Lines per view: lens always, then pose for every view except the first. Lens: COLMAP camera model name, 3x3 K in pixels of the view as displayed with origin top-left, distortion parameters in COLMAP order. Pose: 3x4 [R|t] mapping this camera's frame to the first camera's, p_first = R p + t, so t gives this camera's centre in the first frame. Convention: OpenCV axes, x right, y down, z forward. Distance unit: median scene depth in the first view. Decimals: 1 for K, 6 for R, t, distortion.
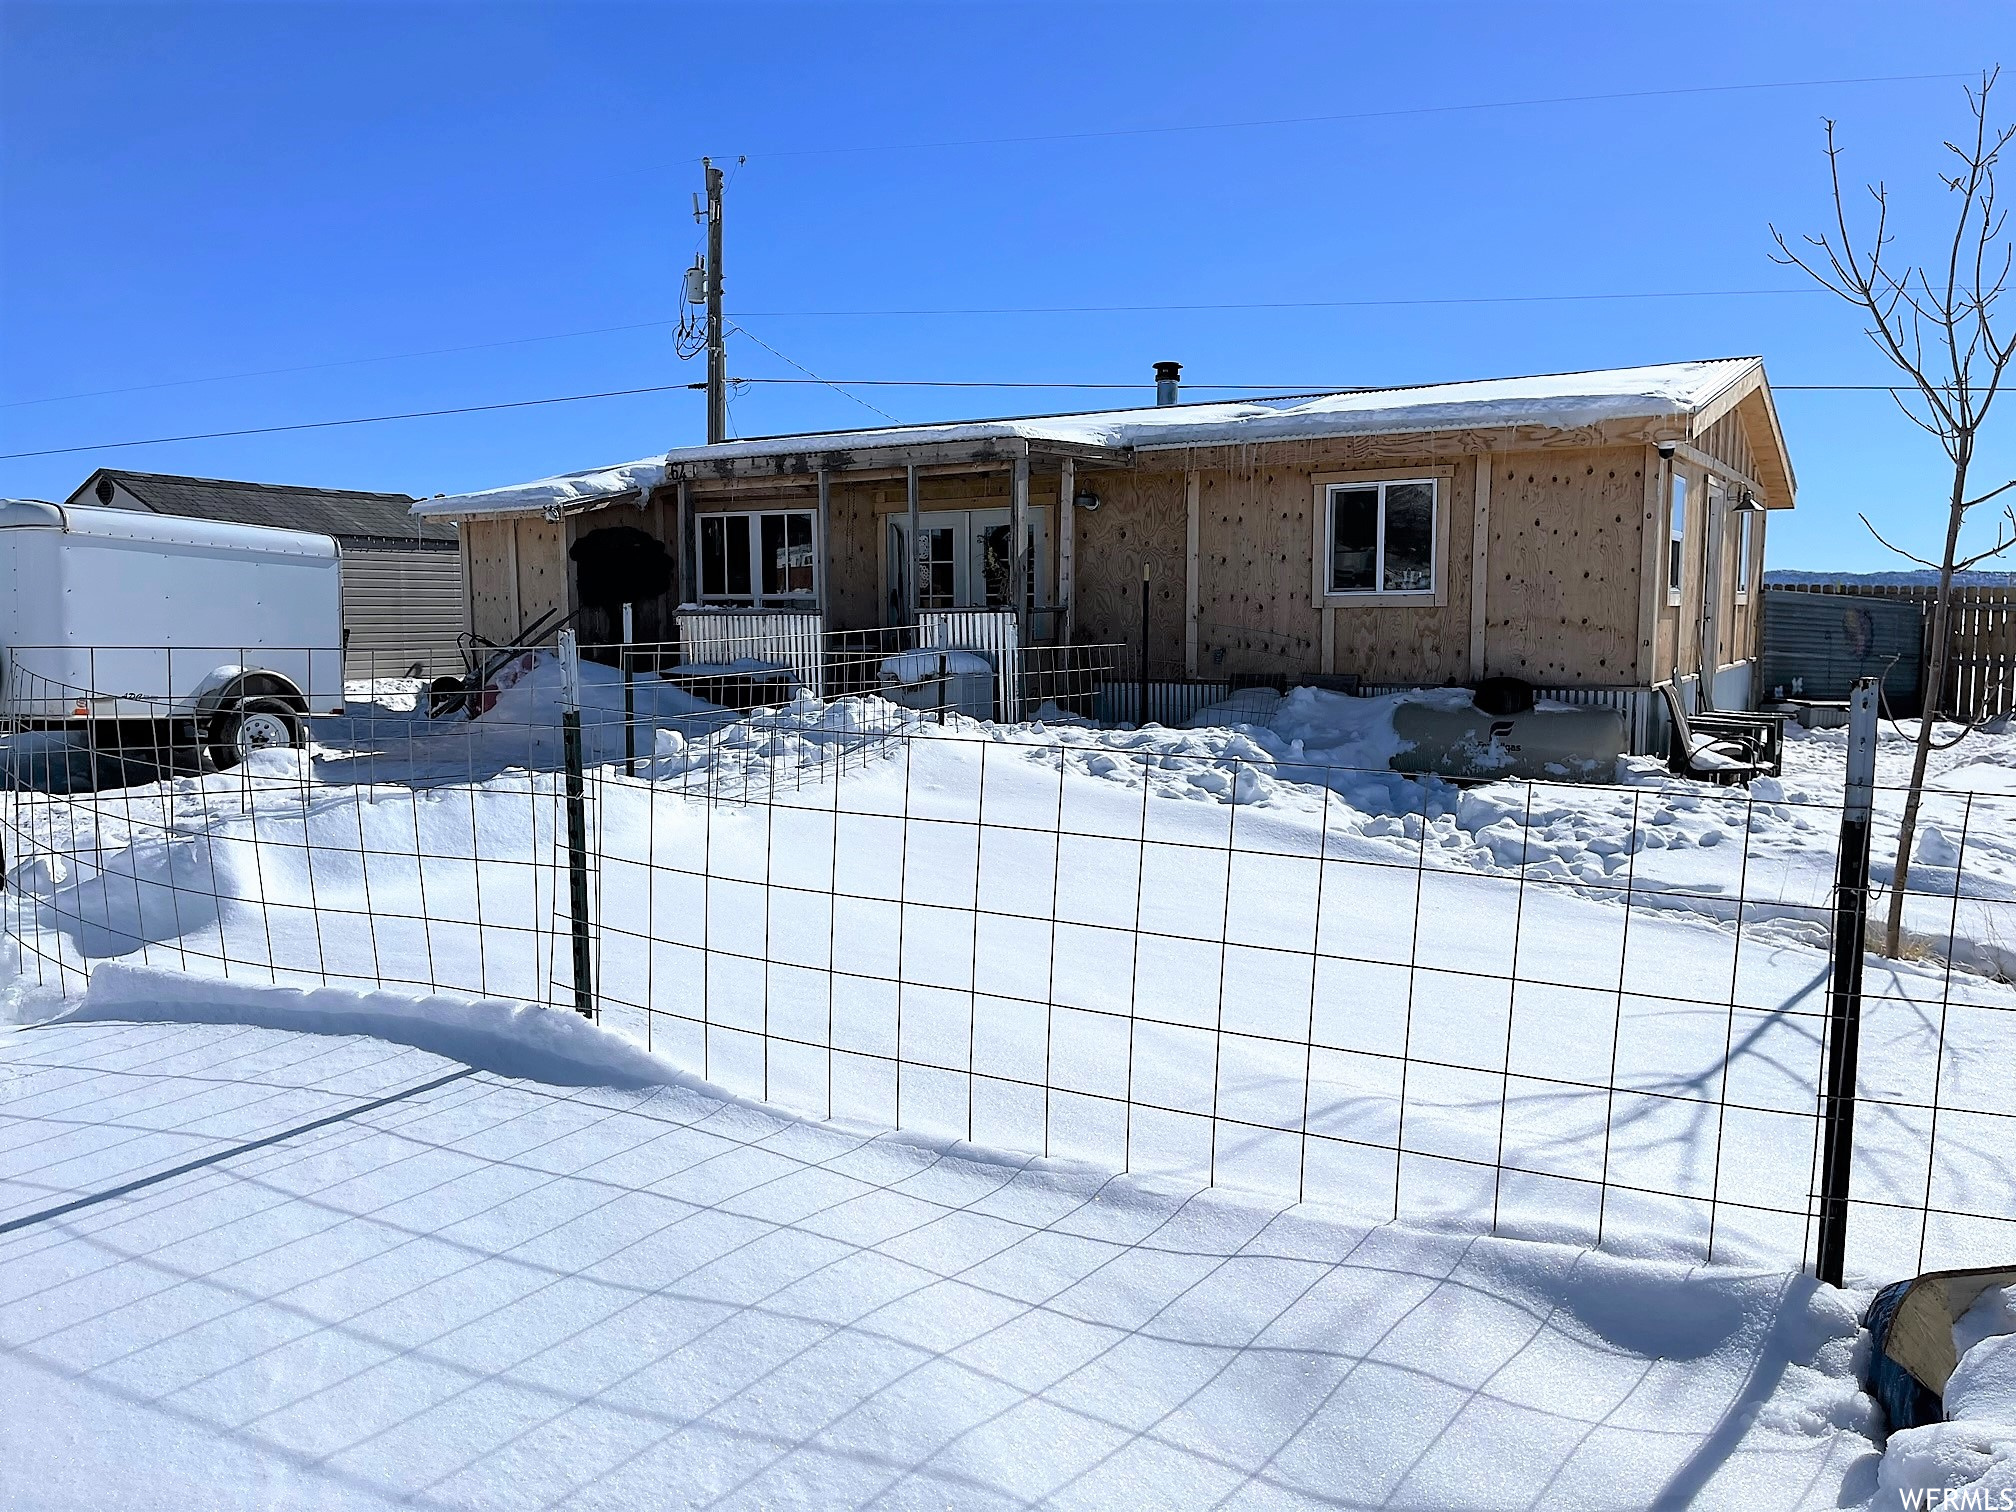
lens RADIAL K [[1513.0, 0, 1009.3], [0, 1513.0, 772.3], [0, 0, 1]] dist [0.063574, -0.086834]
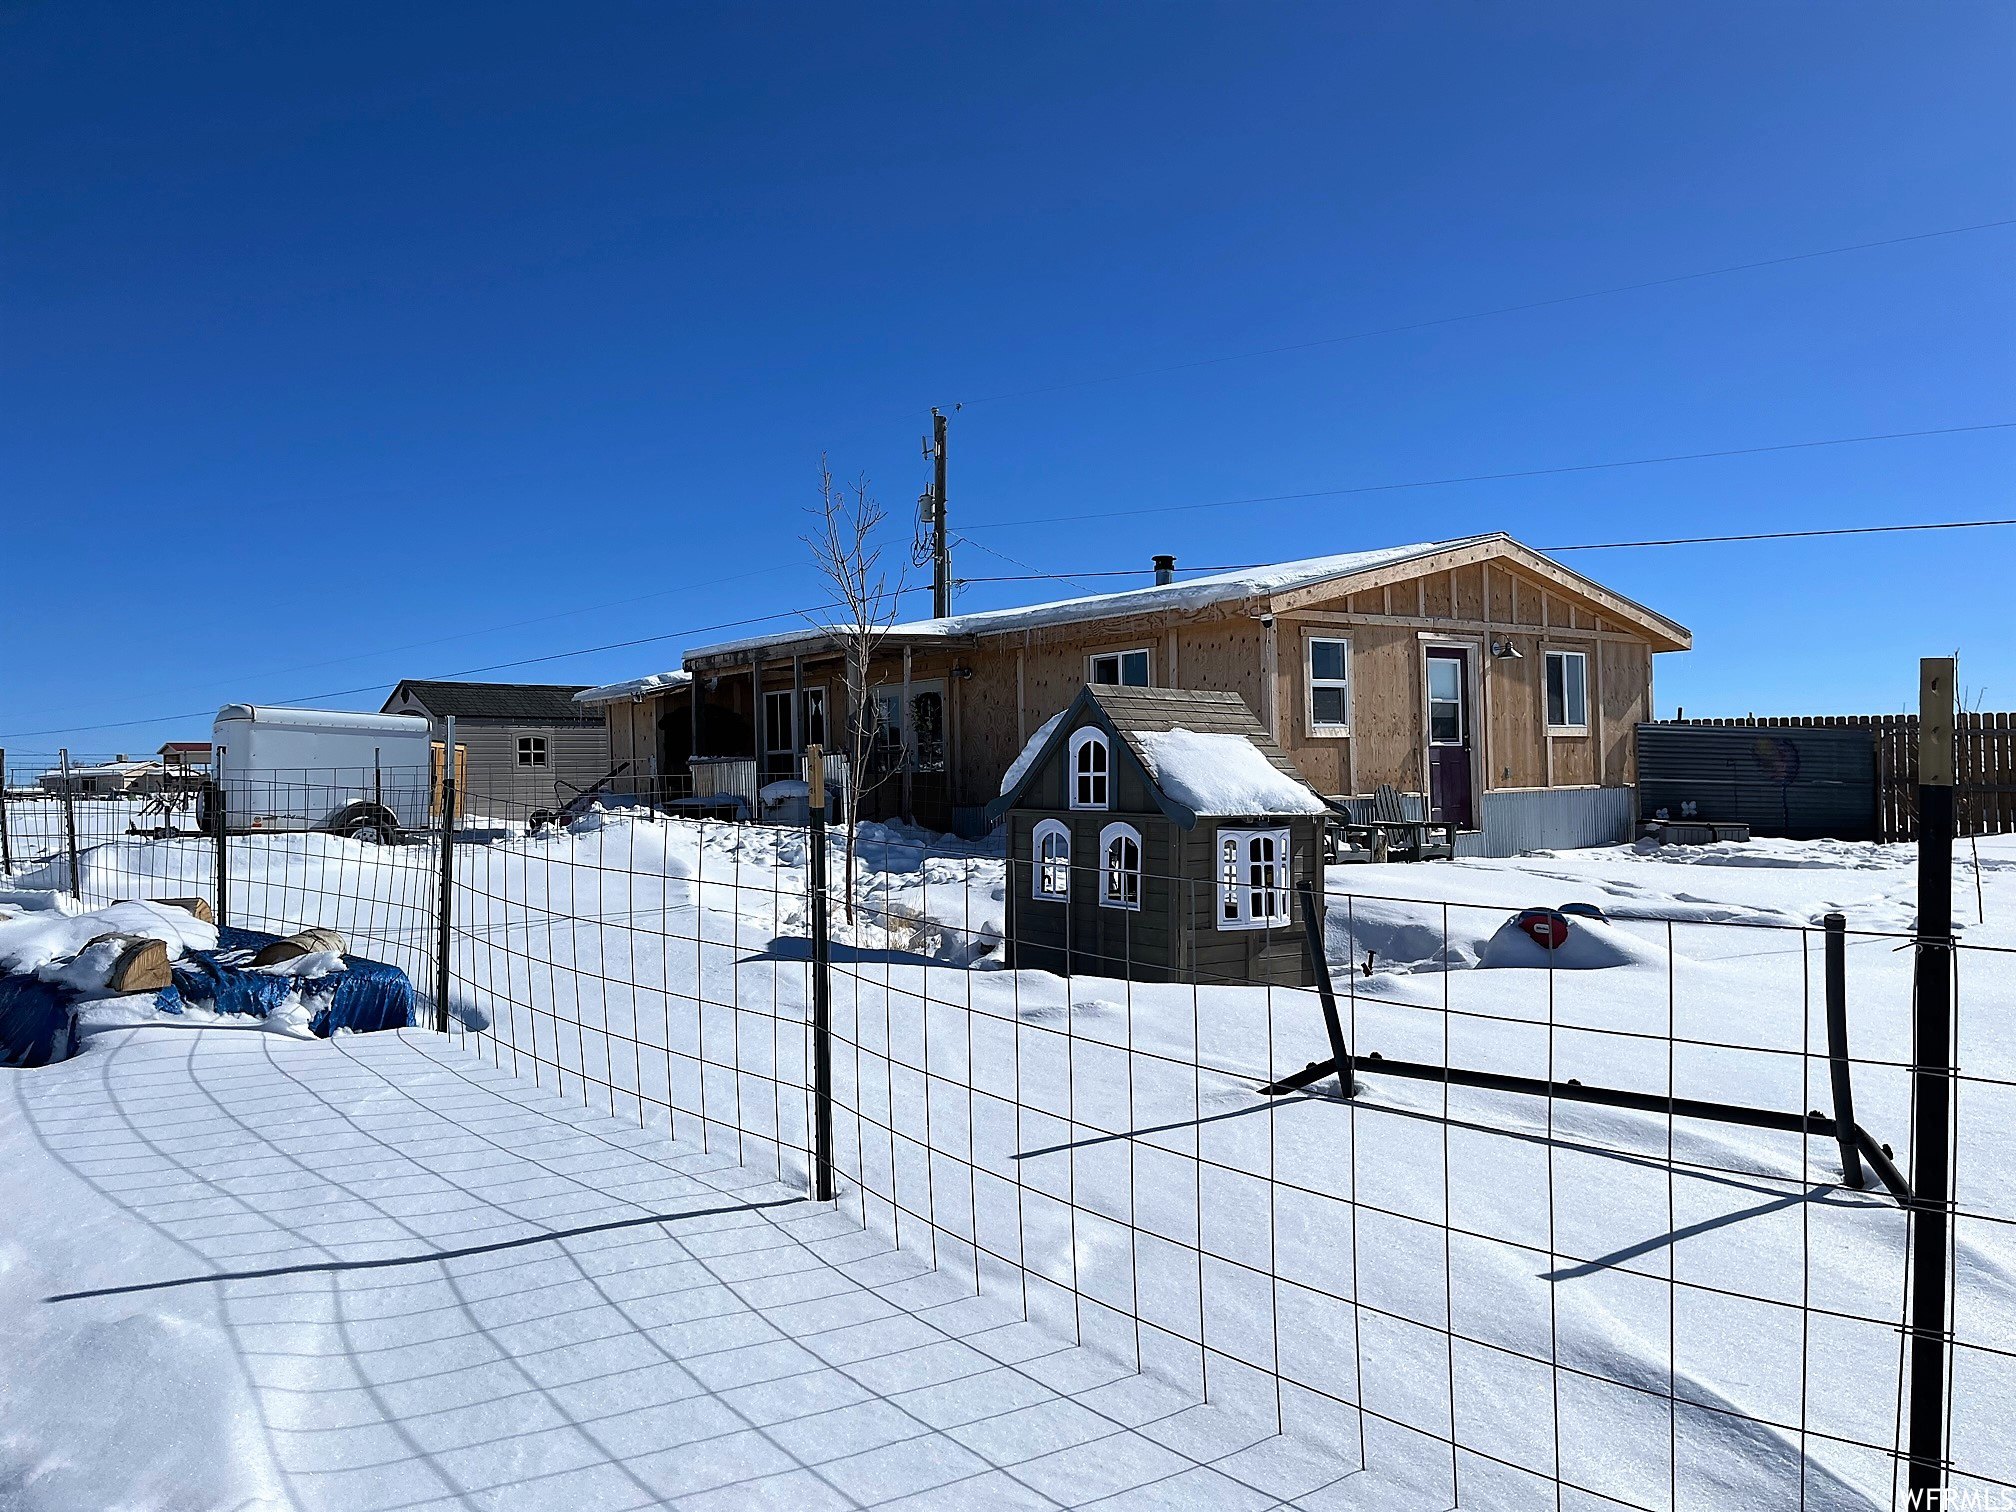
lens RADIAL K [[1513.0, 0, 1009.3], [0, 1513.0, 772.3], [0, 0, 1]] dist [0.063574, -0.086834]
pose [[0.946785, -0.022282, -0.321094, 0.539290], [-0.012635, 0.994259, -0.106254, 0.053745], [0.321618, 0.104657, 0.941068, -0.257668]]
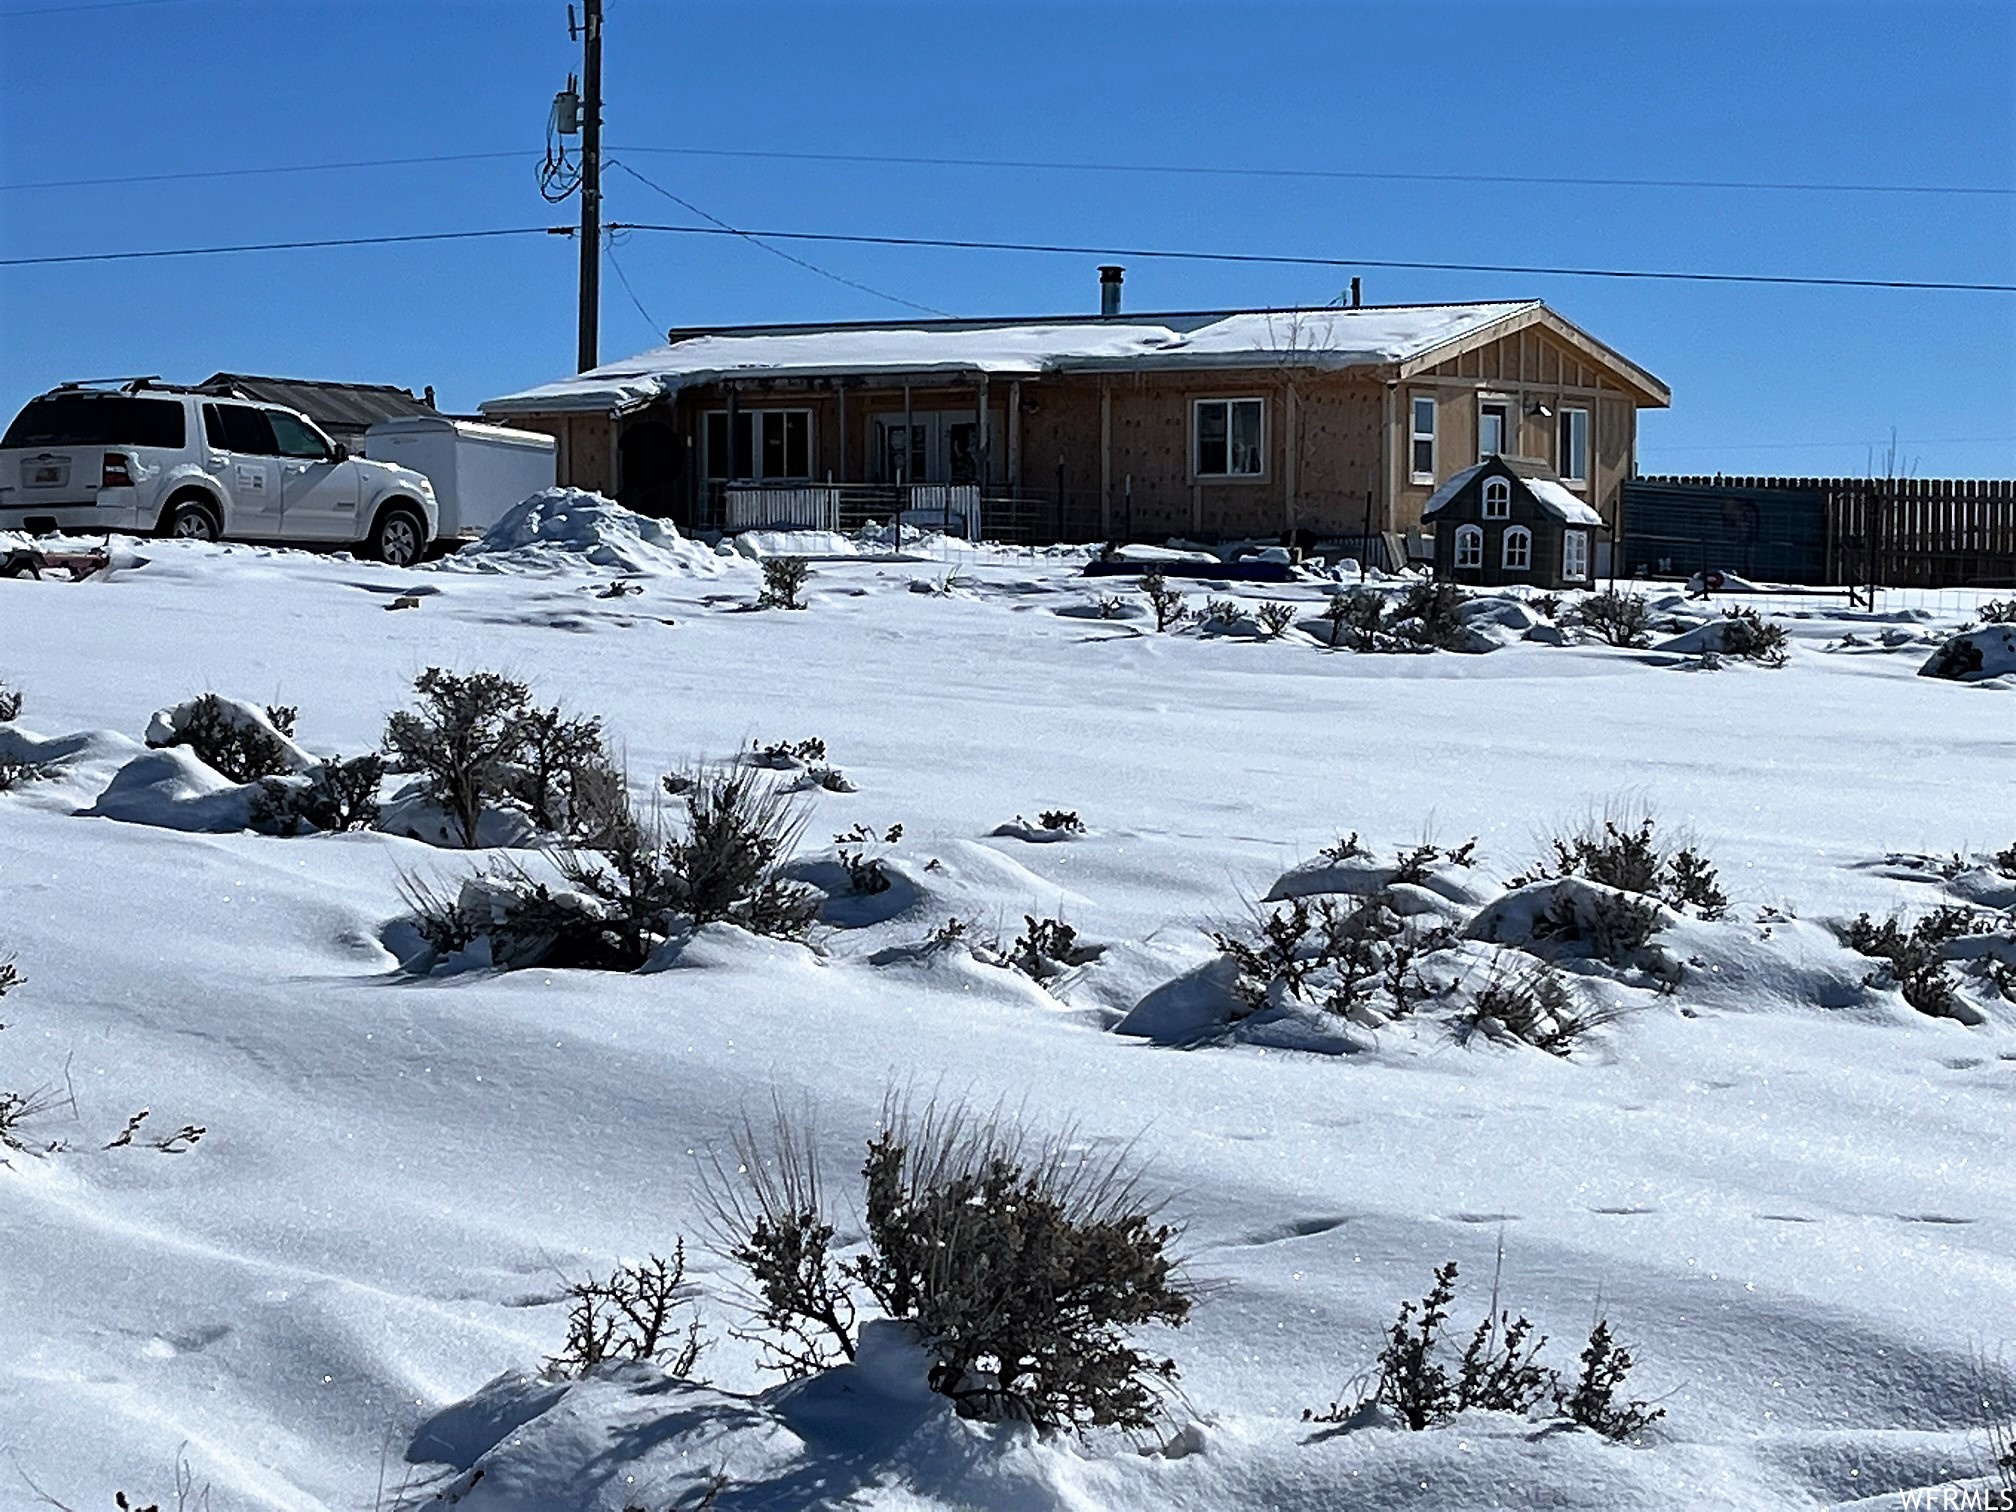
lens RADIAL K [[4577.1, 0, 1008.0], [0, 4577.1, 756.0], [0, 0, 1]] dist [0.194488, -0.478808]
pose [[0.999556, 0.002262, 0.029704, -0.090050], [-0.000188, 0.997572, -0.069636, 0.423737], [-0.029789, 0.069600, 0.997130, -3.112639]]
